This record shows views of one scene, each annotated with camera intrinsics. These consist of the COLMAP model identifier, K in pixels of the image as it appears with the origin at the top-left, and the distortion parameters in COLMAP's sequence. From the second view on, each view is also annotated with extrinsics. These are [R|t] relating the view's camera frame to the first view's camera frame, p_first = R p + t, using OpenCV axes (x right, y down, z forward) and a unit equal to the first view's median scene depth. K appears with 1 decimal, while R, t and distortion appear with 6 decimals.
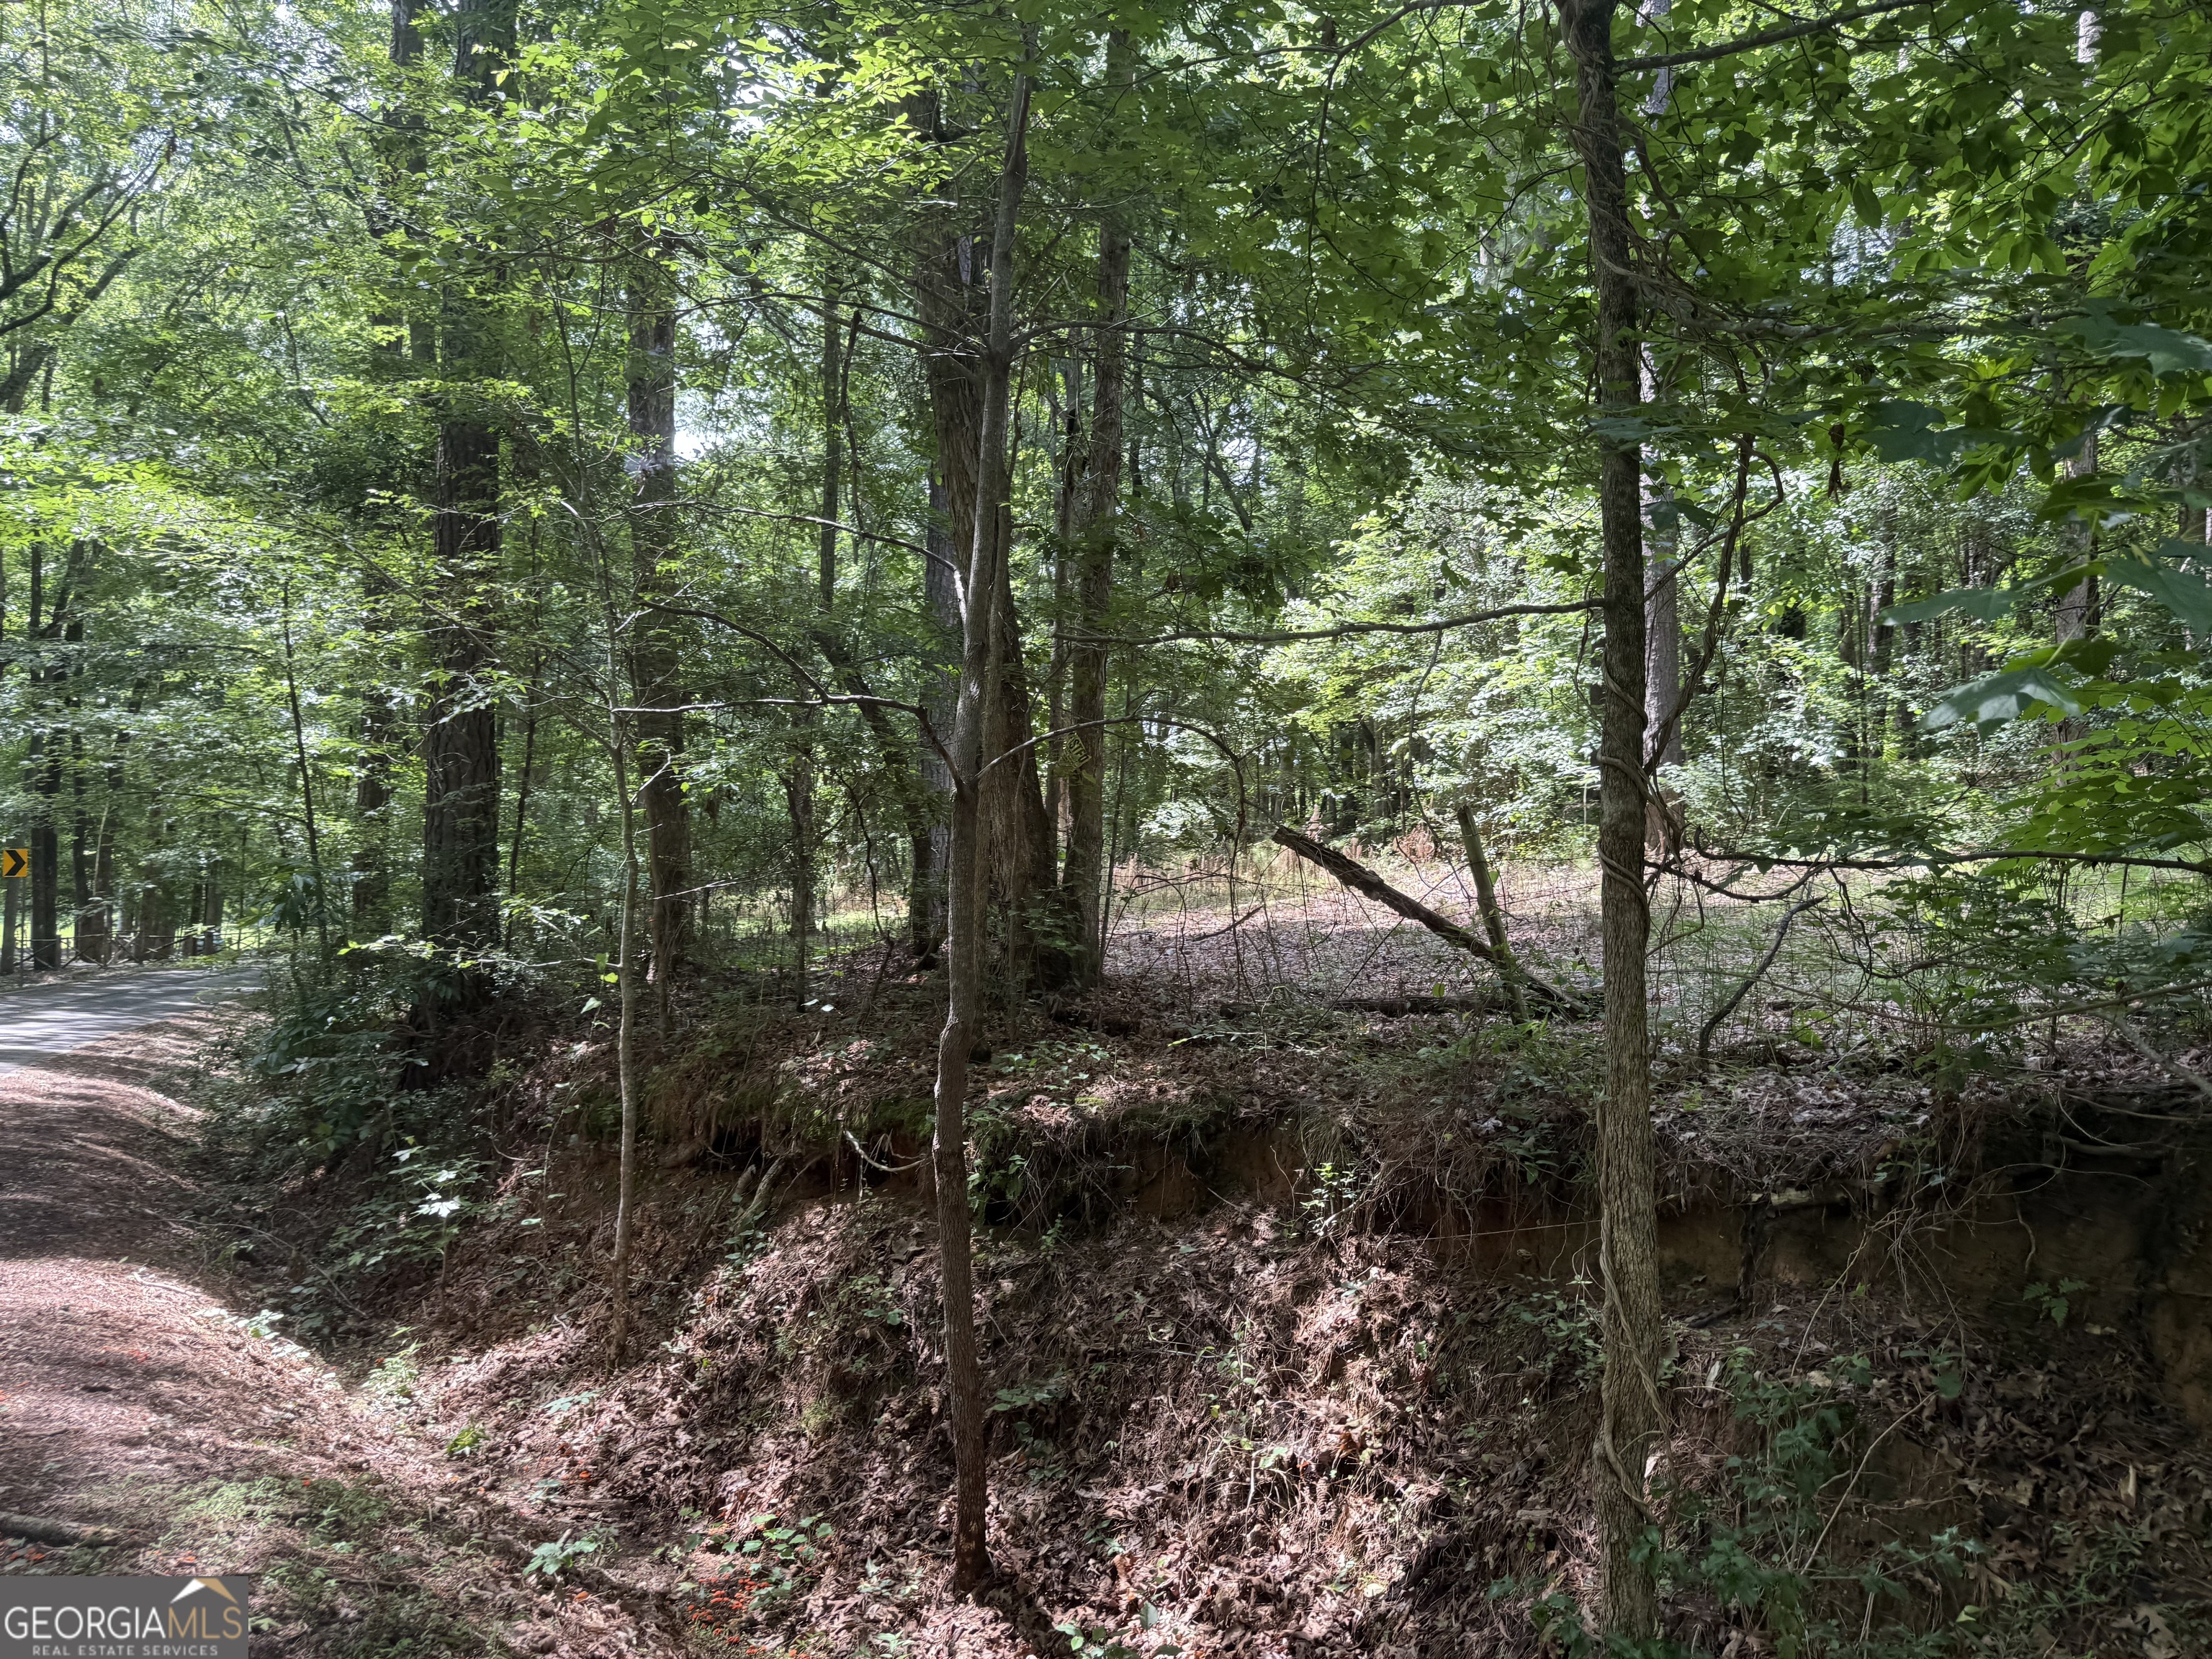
lens RADIAL K [[1557.3, 0, 1056.3], [0, 1557.3, 813.1], [0, 0, 1]] dist [0.032046, -0.047314]
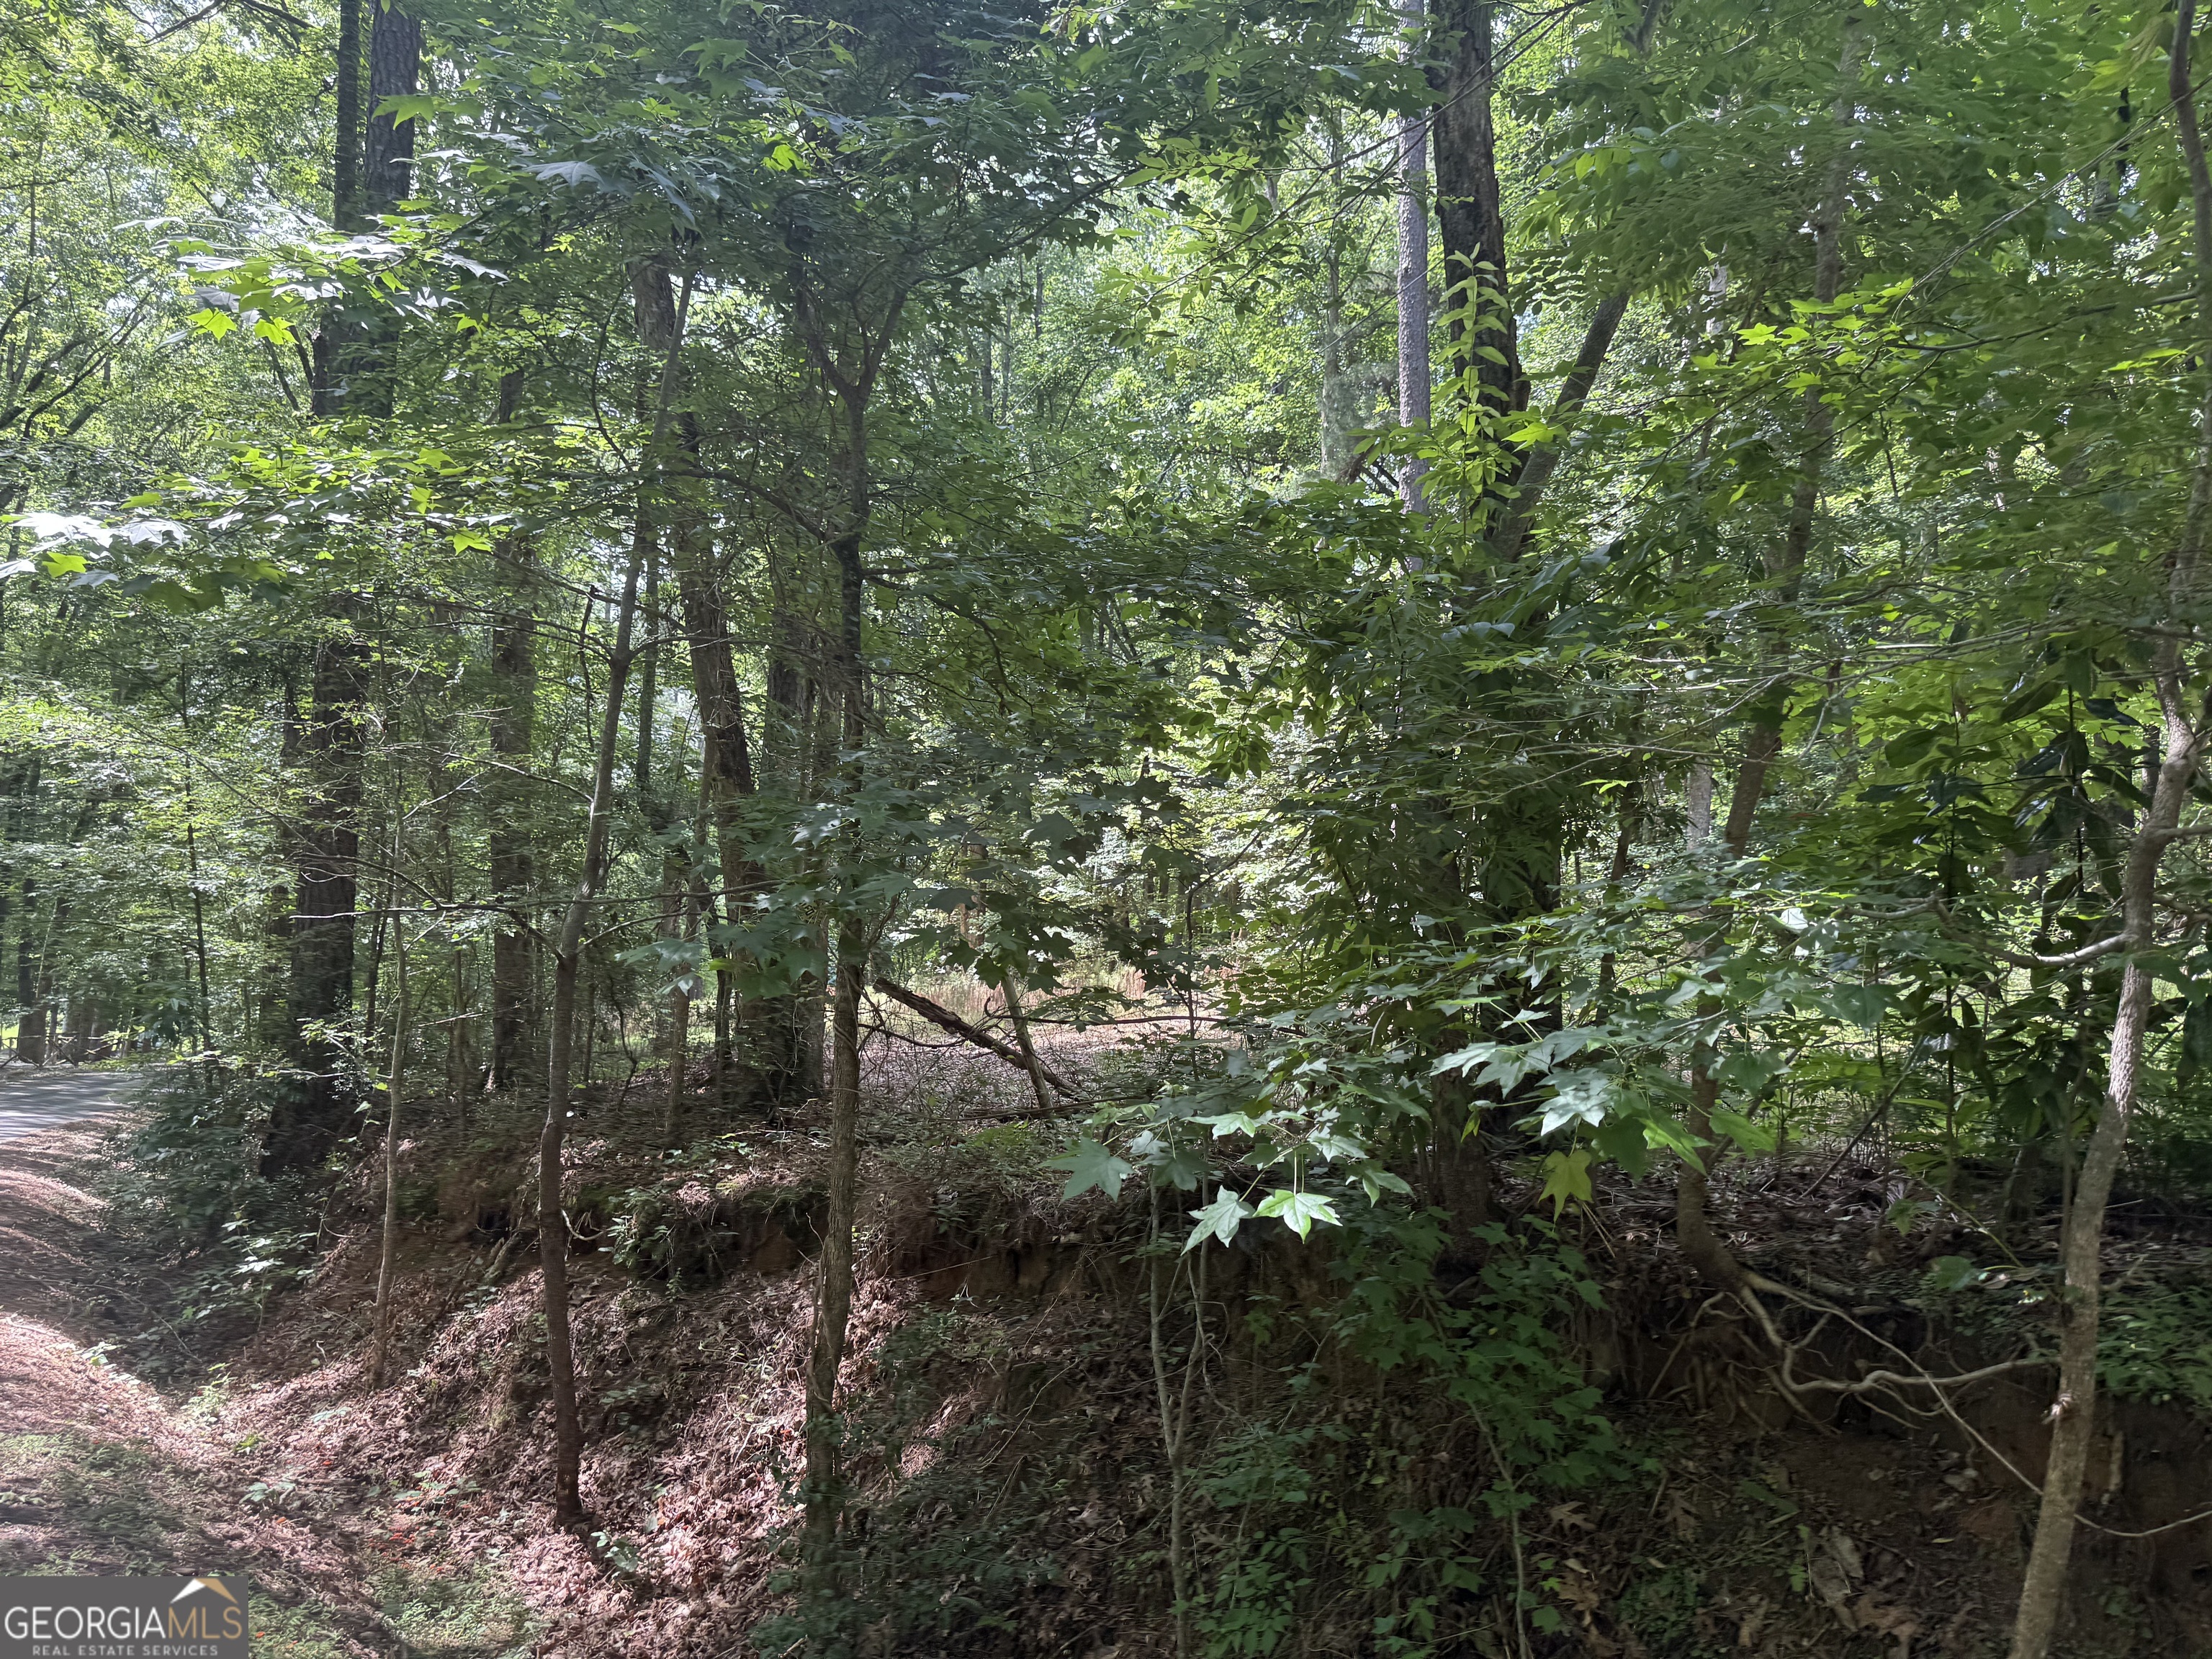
lens RADIAL K [[1583.3, 0, 1107.0], [0, 1583.3, 837.7], [0, 0, 1]] dist [0.041238, -0.046350]
pose [[0.999262, 0.027162, 0.027154, 0.301335], [-0.025521, 0.997930, -0.059022, -0.042633], [-0.028701, 0.058286, 0.997887, -0.393939]]
